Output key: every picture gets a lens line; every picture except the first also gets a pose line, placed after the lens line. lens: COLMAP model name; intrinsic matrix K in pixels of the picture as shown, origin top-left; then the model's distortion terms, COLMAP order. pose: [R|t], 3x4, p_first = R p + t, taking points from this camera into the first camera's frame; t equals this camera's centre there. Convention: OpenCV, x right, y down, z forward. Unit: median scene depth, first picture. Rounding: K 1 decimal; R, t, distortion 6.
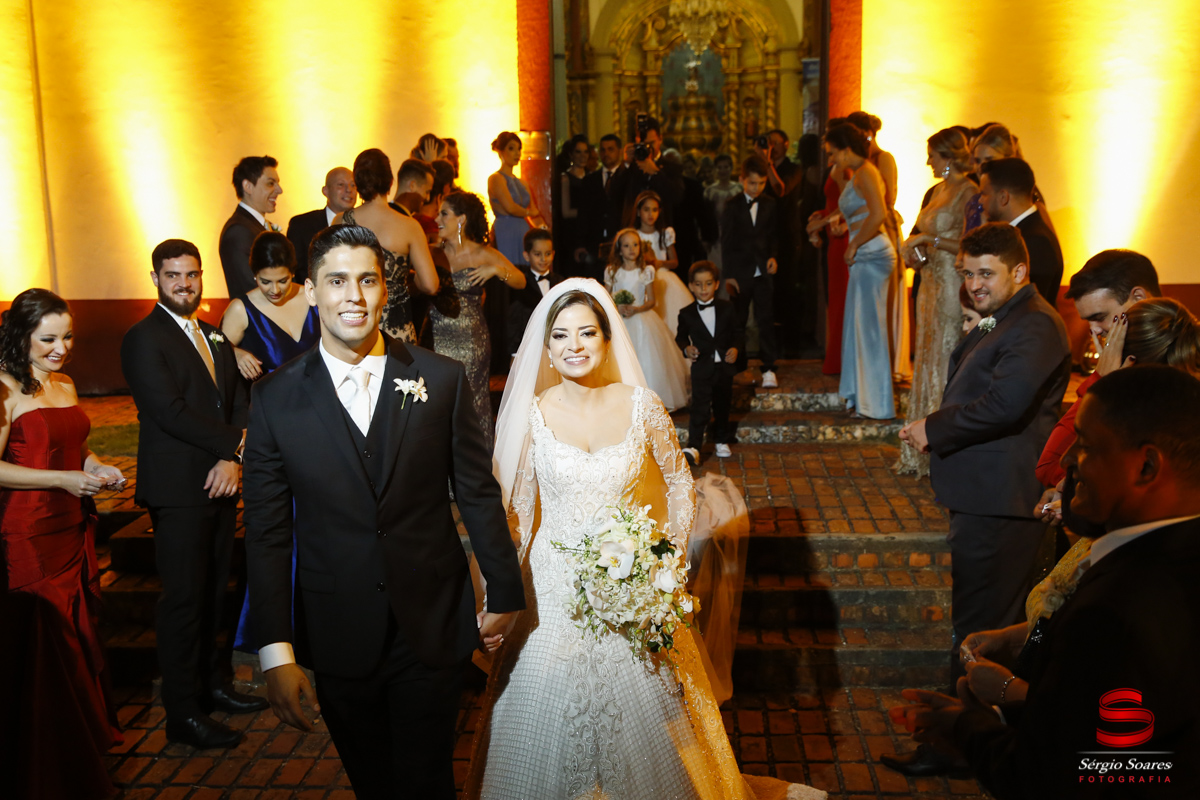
lens RADIAL K [[1255.5, 0, 603.5], [0, 1255.5, 396.6], [0, 0, 1]] dist [0.024478, 0.000000]
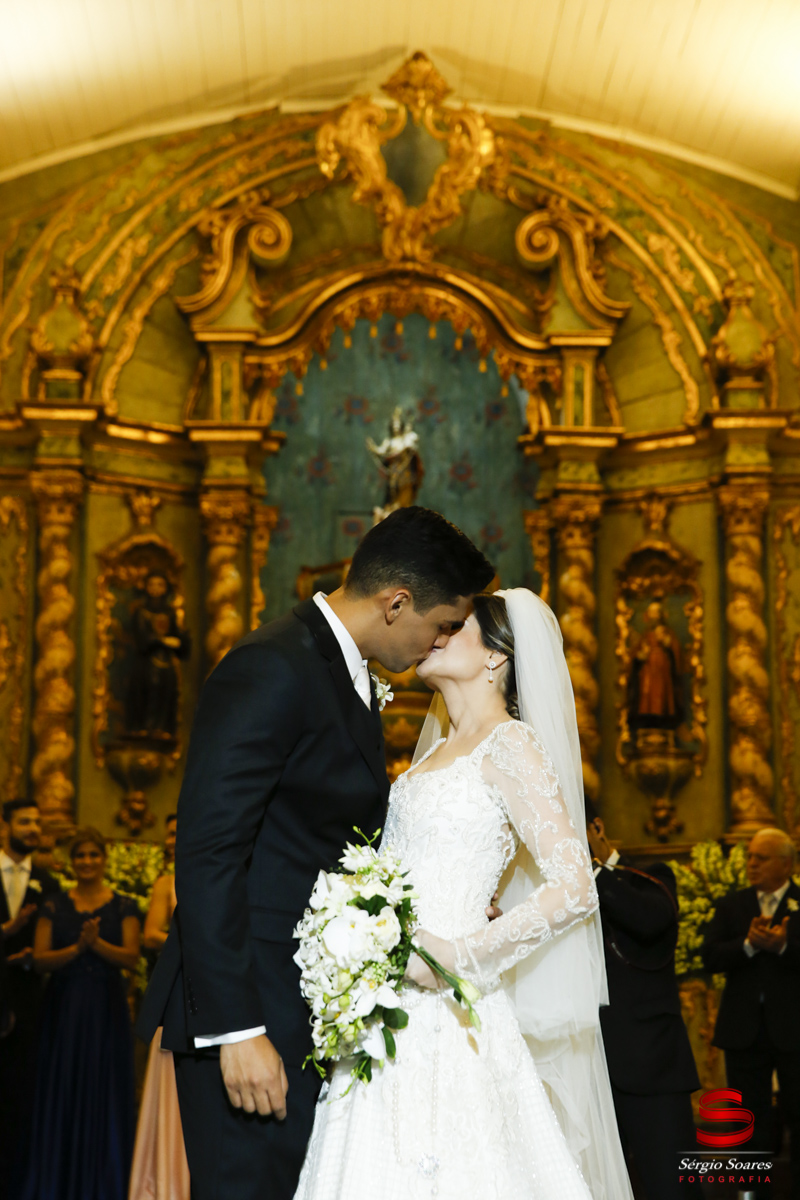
lens RADIAL K [[2331.0, 0, 400.4], [0, 2331.0, 598.5], [0, 0, 1]] dist [0.031282, 0.000000]
pose [[0.996612, 0.044277, 0.069318, 0.054150], [-0.019540, 0.946071, -0.323370, -0.118340], [-0.079898, 0.320920, 0.943730, 0.783128]]
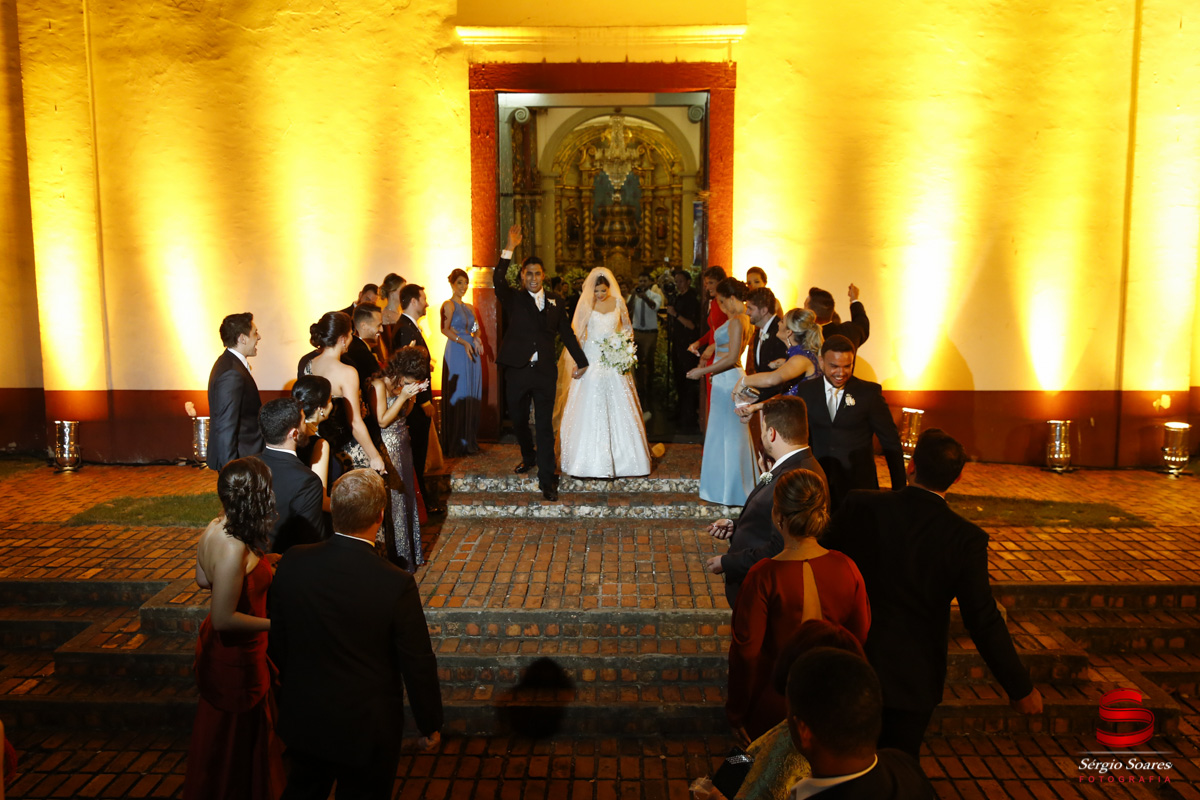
lens RADIAL K [[971.3, 0, 598.4], [0, 971.3, 400.4], [0, 0, 1]] dist [-0.037337, 0.020888]
pose [[0.998740, 0.010449, 0.049092, 0.005447], [-0.009343, 0.999699, -0.022697, -0.017718], [-0.049314, 0.022210, 0.998536, -0.001824]]
